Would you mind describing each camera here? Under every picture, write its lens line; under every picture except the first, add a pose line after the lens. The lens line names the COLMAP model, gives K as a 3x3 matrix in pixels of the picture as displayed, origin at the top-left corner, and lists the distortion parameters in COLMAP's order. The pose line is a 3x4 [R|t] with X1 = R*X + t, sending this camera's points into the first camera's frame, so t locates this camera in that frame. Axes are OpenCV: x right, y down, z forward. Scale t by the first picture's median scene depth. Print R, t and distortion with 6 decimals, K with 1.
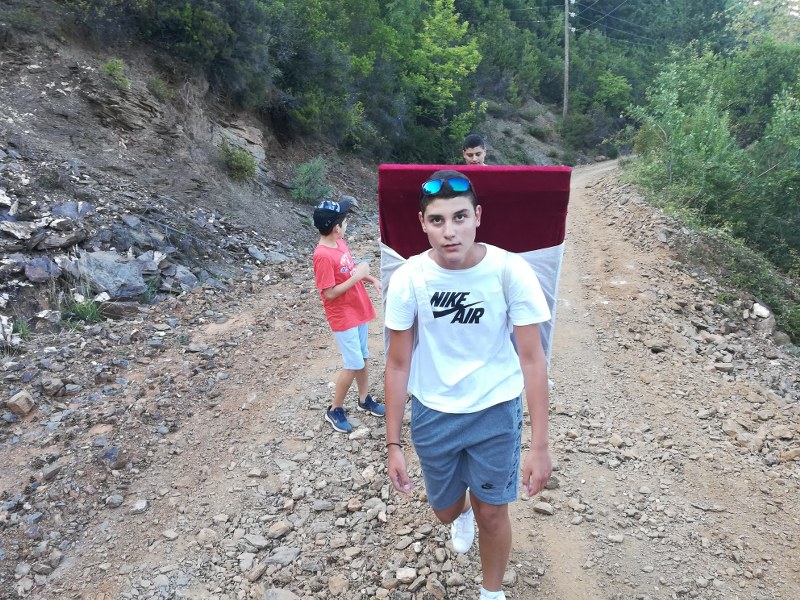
lens RADIAL K [[608.4, 0, 399.8], [0, 608.4, 290.3], [0, 0, 1]] dist [0.043190, -0.063309]
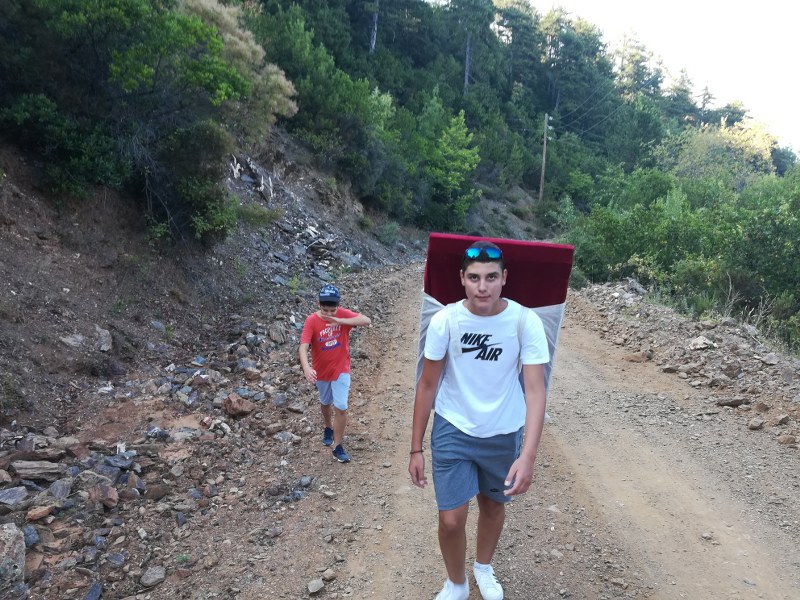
lens RADIAL K [[608.4, 0, 393.0], [0, 608.4, 302.8], [0, 0, 1]] dist [0.043190, -0.063309]
pose [[0.996366, 0.084096, 0.013508, -0.046638], [-0.082822, 0.993602, -0.076781, 0.061472], [-0.019879, 0.075383, 0.996956, -0.300423]]
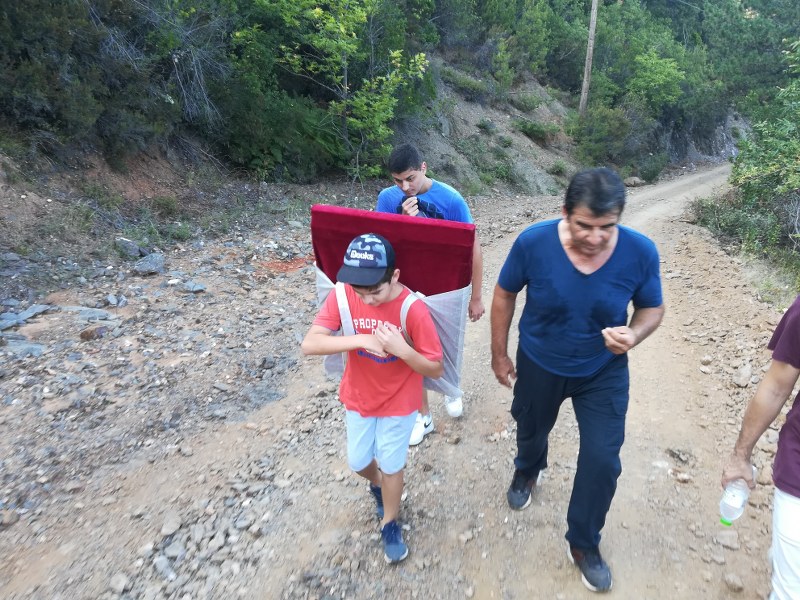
lens RADIAL K [[608.4, 0, 398.4], [0, 608.4, 299.3], [0, 0, 1]] dist [0.043190, -0.063309]
pose [[0.996612, 0.081884, 0.007739, 0.098802], [-0.082068, 0.996246, 0.027557, -0.097930], [-0.005454, -0.028099, 0.999590, 0.390307]]
